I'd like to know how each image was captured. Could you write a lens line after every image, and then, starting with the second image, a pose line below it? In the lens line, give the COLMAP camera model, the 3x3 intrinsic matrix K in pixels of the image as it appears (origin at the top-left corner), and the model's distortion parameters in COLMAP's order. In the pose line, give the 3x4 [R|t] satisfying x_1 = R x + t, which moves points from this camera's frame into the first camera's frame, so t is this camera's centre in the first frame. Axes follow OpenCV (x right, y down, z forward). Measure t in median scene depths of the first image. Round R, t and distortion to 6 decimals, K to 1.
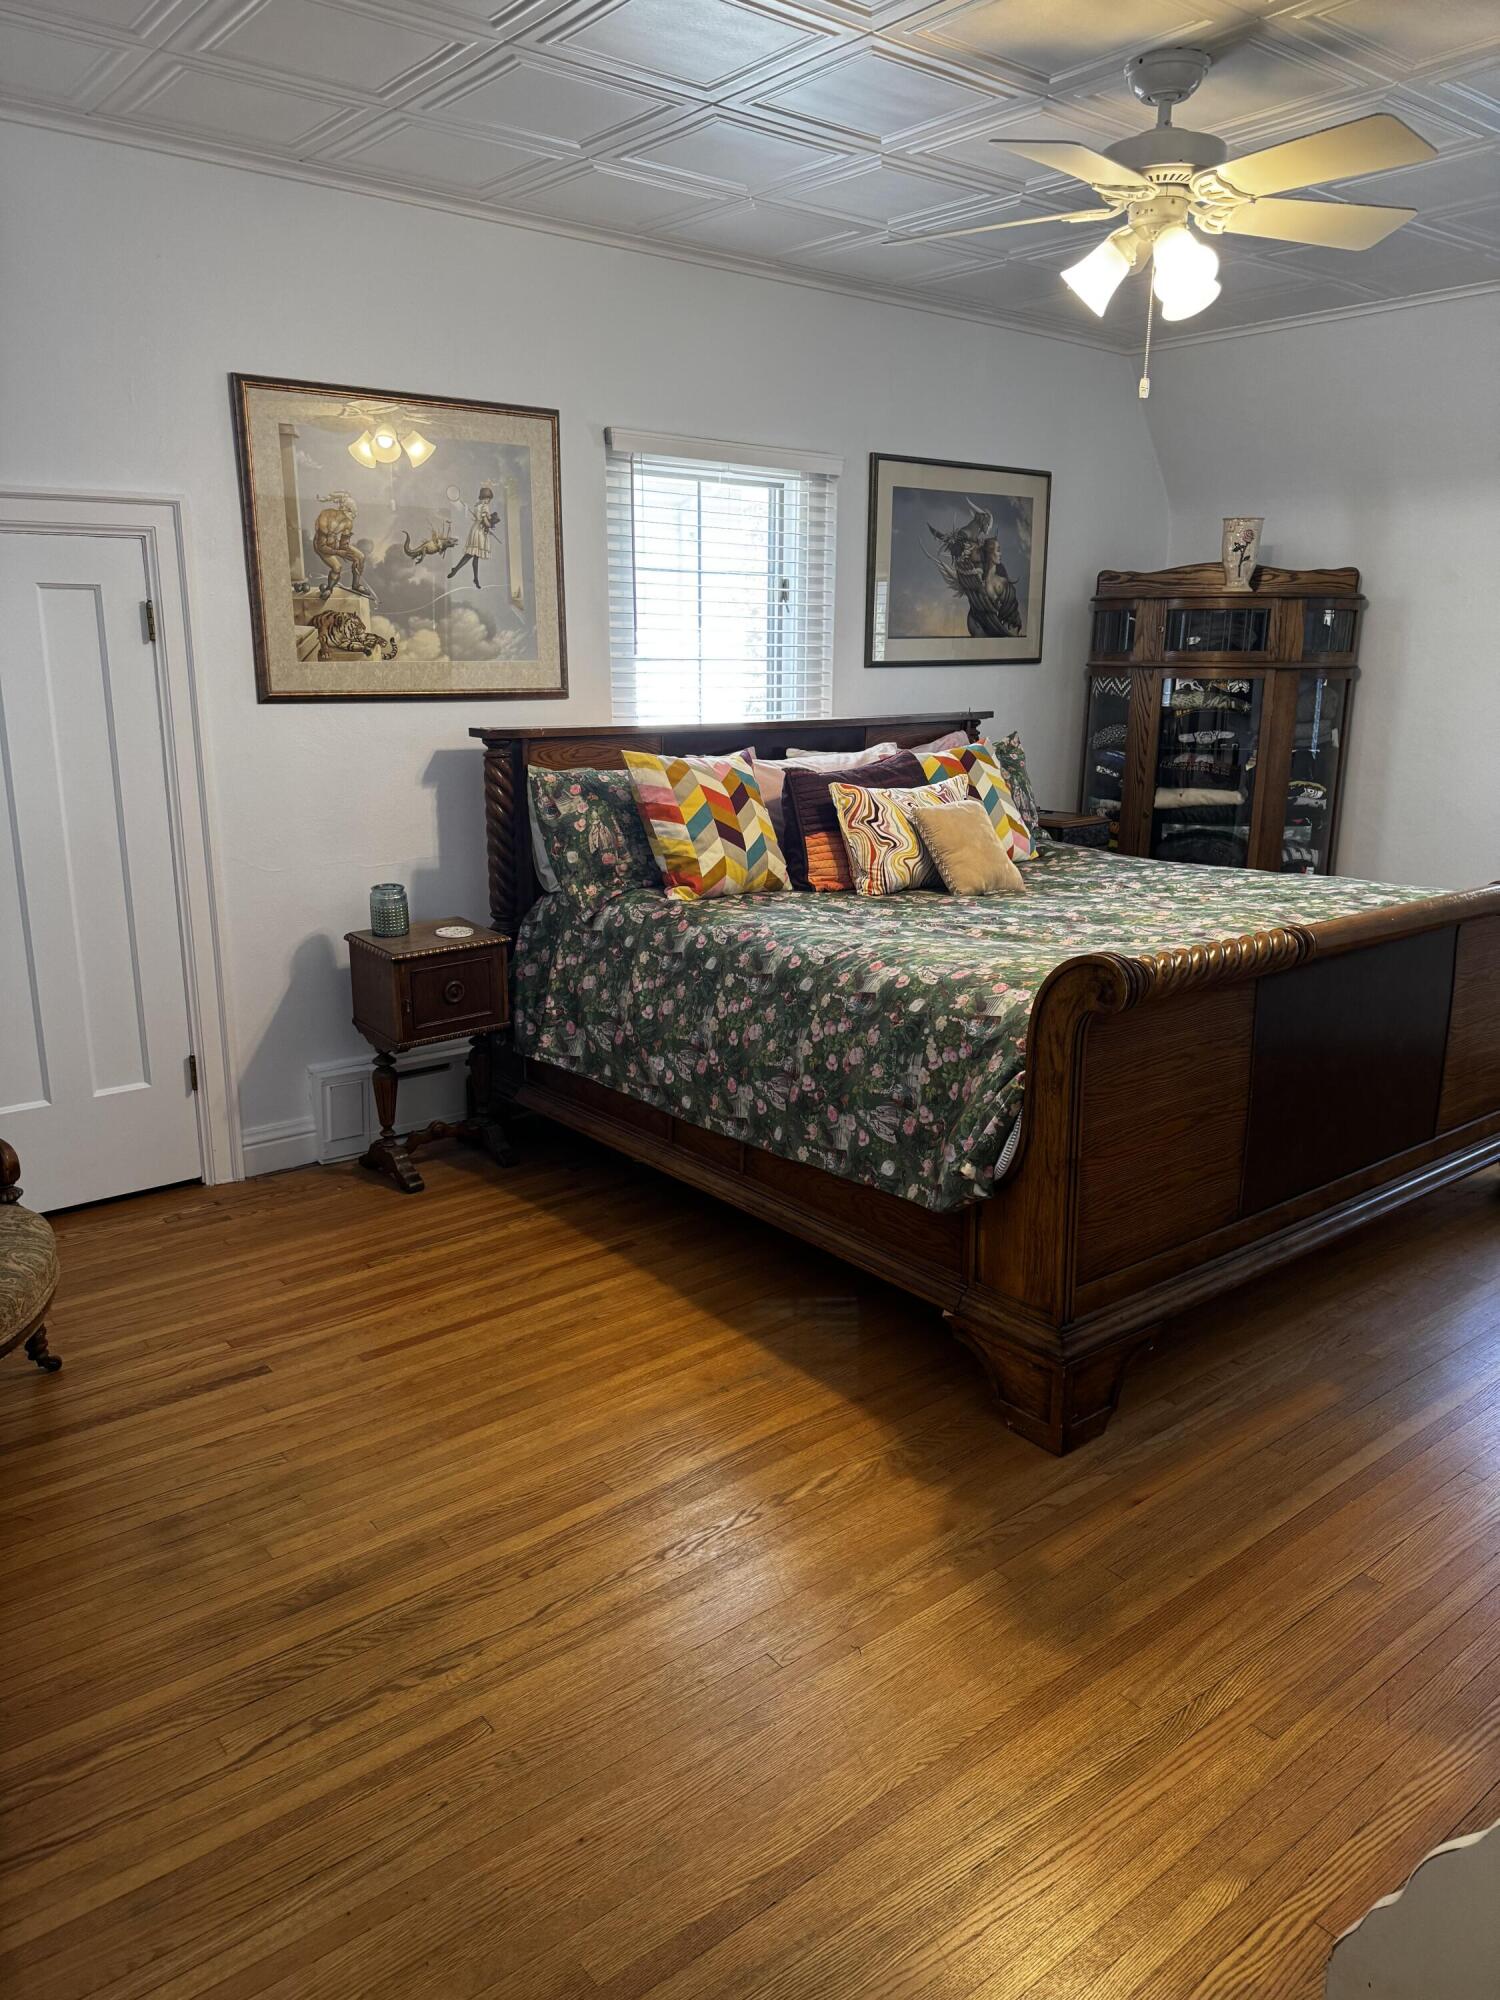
lens RADIAL K [[1456.0, 0, 750.0], [0, 1456.0, 1000.0], [0, 0, 1]] dist [0.003816, -0.002230]
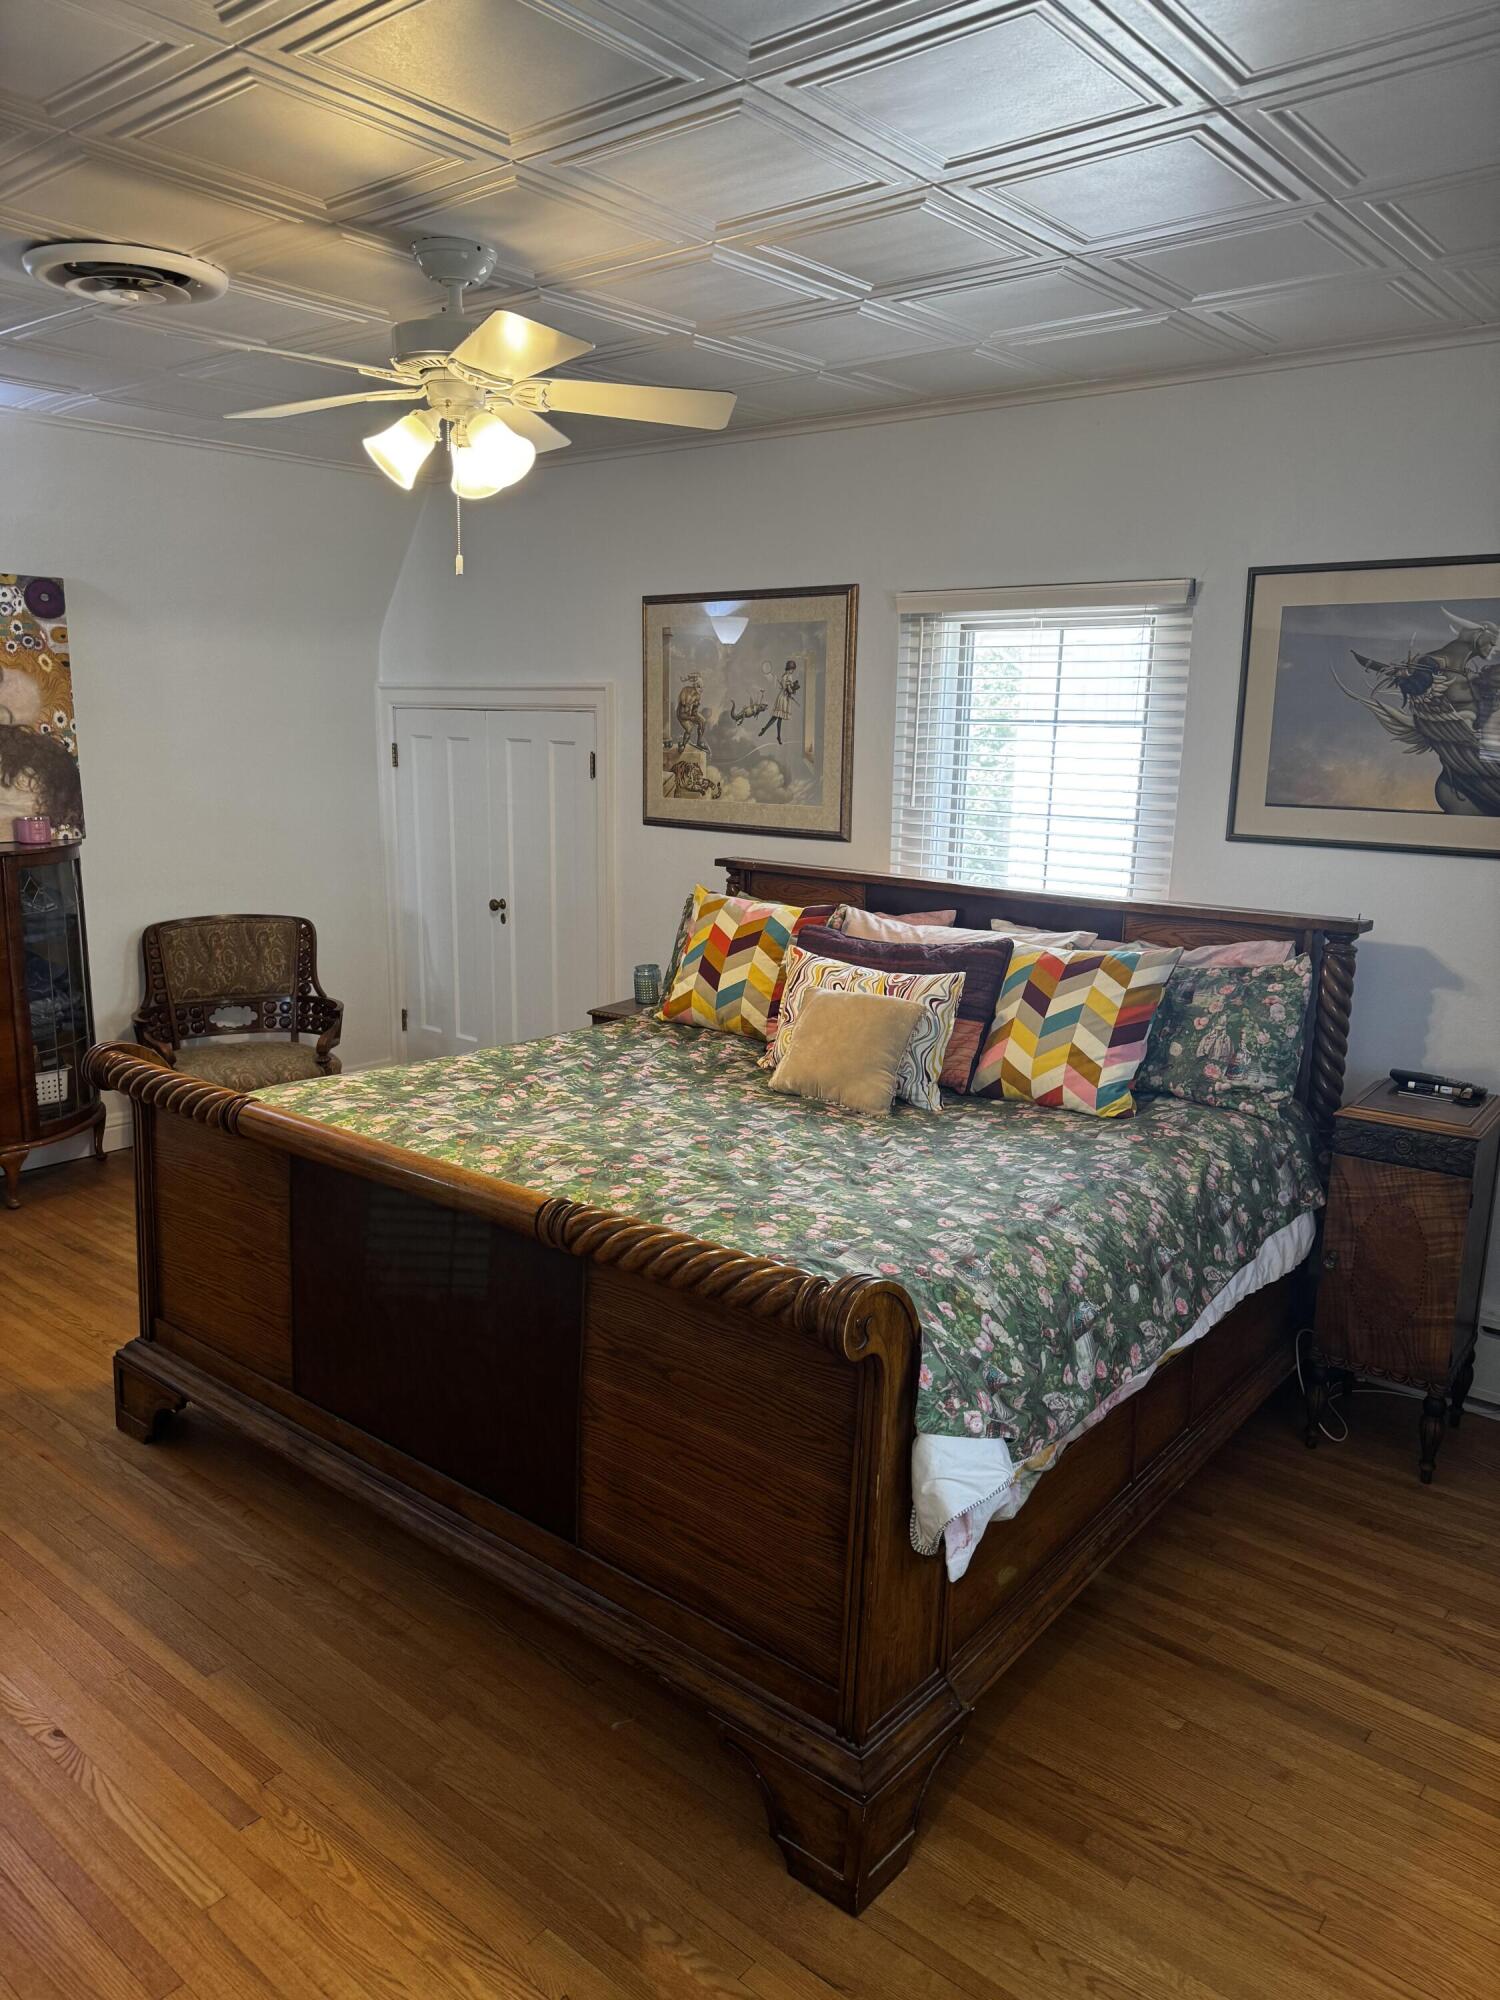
lens RADIAL K [[1403.6, 0, 749.1], [0, 1403.6, 1014.0], [0, 0, 1]] dist [-0.004540, -0.006878]
pose [[0.194502, 0.194247, -0.961477, 0.955976], [-0.251607, 0.957281, 0.142501, -0.230399], [0.948084, 0.214197, 0.235067, 0.759870]]
